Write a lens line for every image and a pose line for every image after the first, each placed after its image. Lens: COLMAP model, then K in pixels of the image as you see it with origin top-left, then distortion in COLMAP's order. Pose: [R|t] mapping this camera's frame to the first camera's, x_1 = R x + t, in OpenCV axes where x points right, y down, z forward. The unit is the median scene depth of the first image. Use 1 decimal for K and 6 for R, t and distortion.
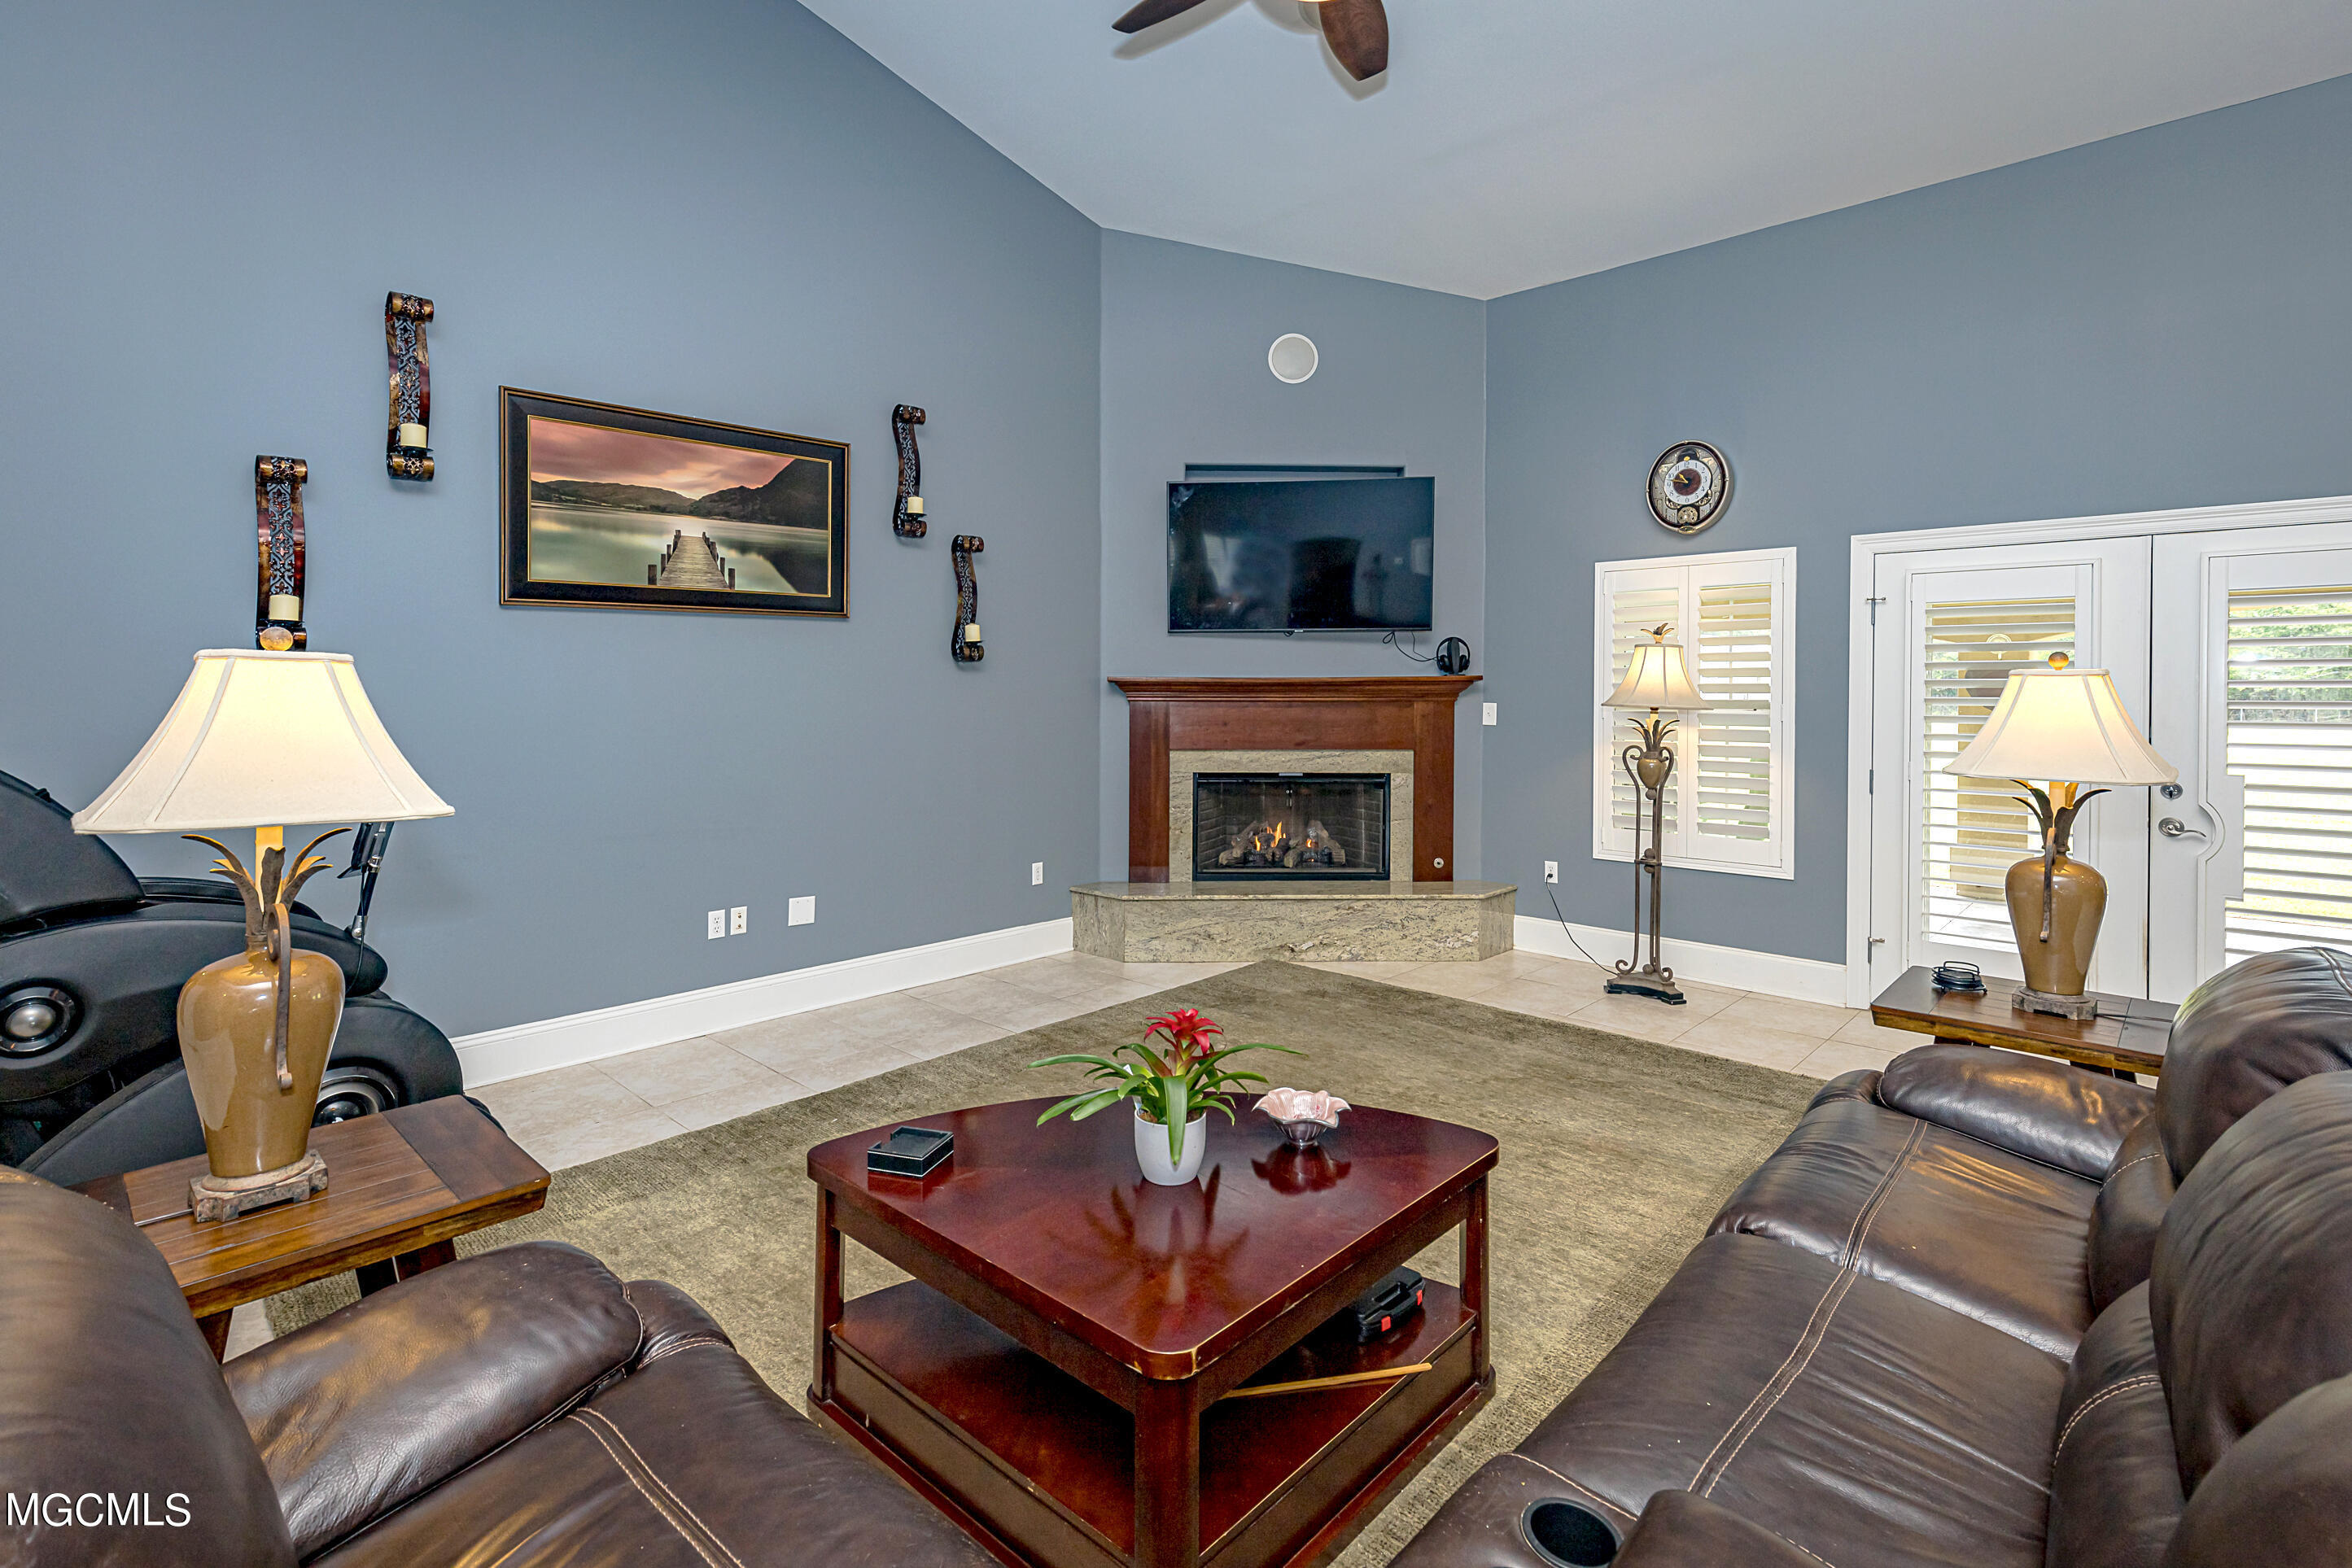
lens RADIAL K [[1065.4, 0, 1157.5], [0, 1065.4, 692.8], [0, 0, 1]] dist [0.004529, -0.000290]
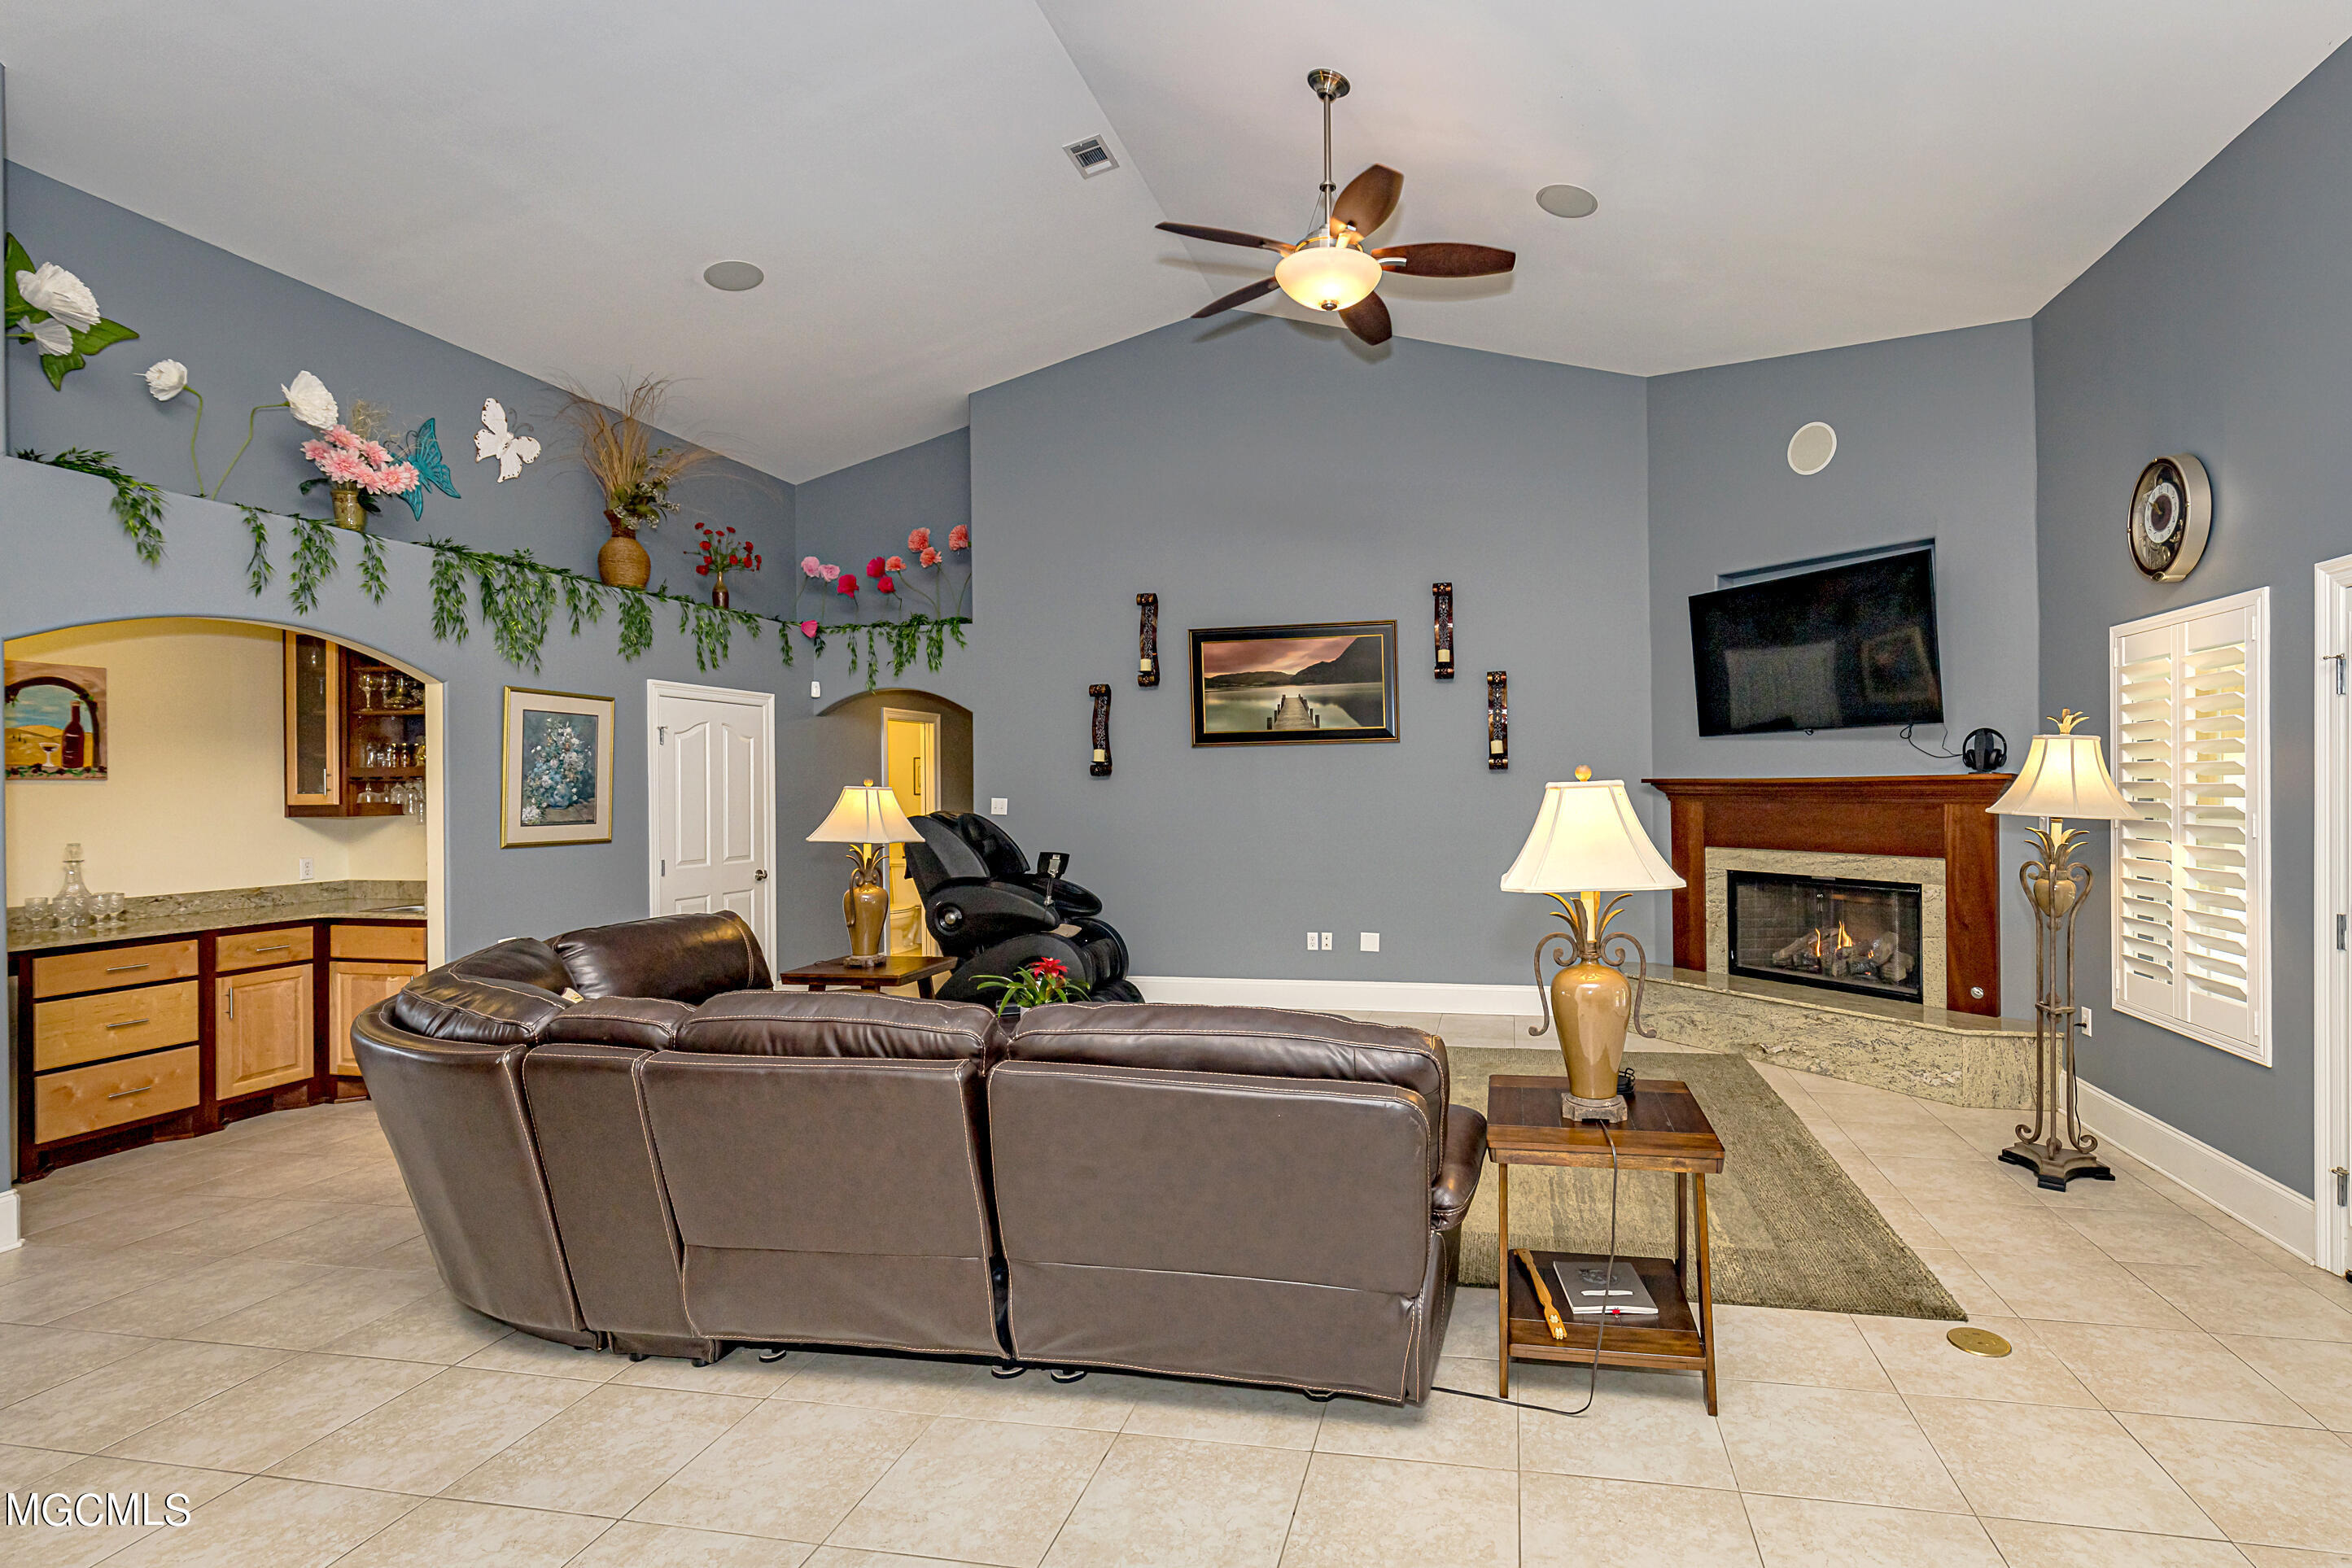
lens RADIAL K [[1065.4, 0, 1318.0], [0, 1065.4, 781.0], [0, 0, 1]] dist [0.004529, -0.000290]
pose [[0.575416, -0.007447, -0.817827, 0.801040], [0.005701, 0.999971, -0.005095, -0.010498], [0.817841, -0.001731, 0.575442, 0.092409]]
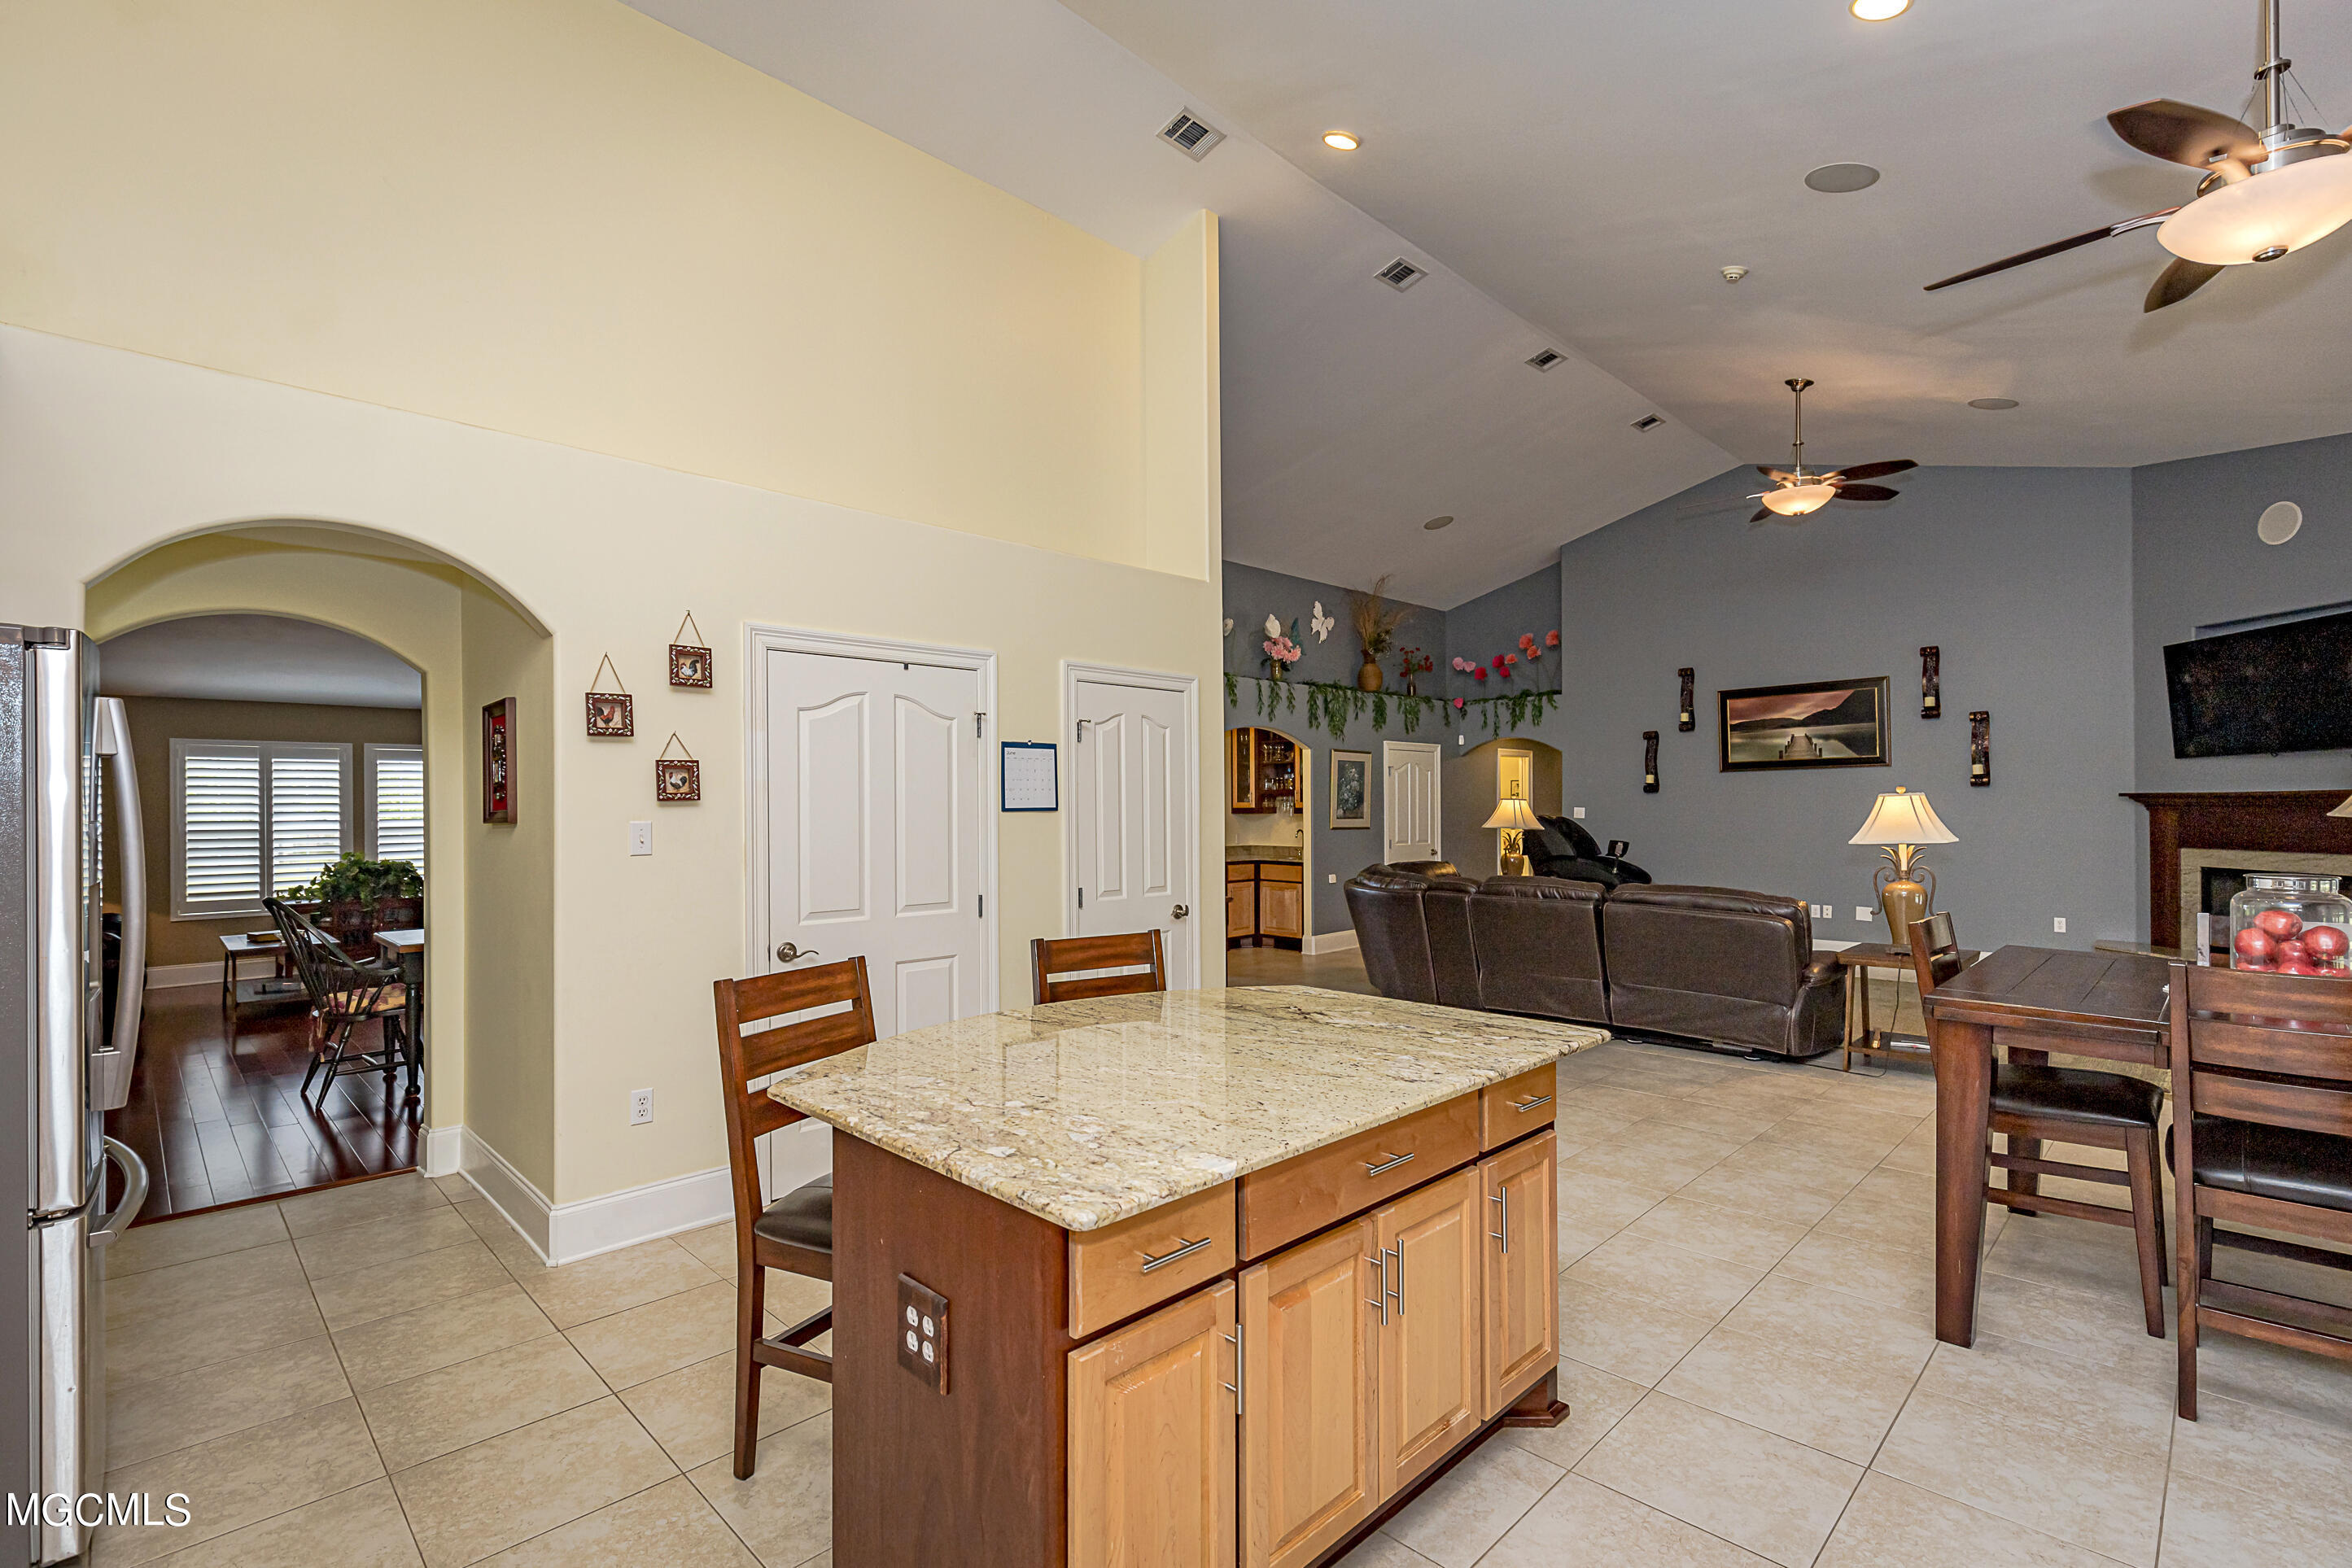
lens RADIAL K [[1065.4, 0, 1157.7], [0, 1065.4, 811.7], [0, 0, 1]] dist [0.004529, -0.000290]
pose [[-0.021852, 0.004270, -0.999752, 1.642681], [0.001595, 0.999990, 0.004236, 0.001777], [0.999760, -0.001502, -0.021859, -0.273842]]
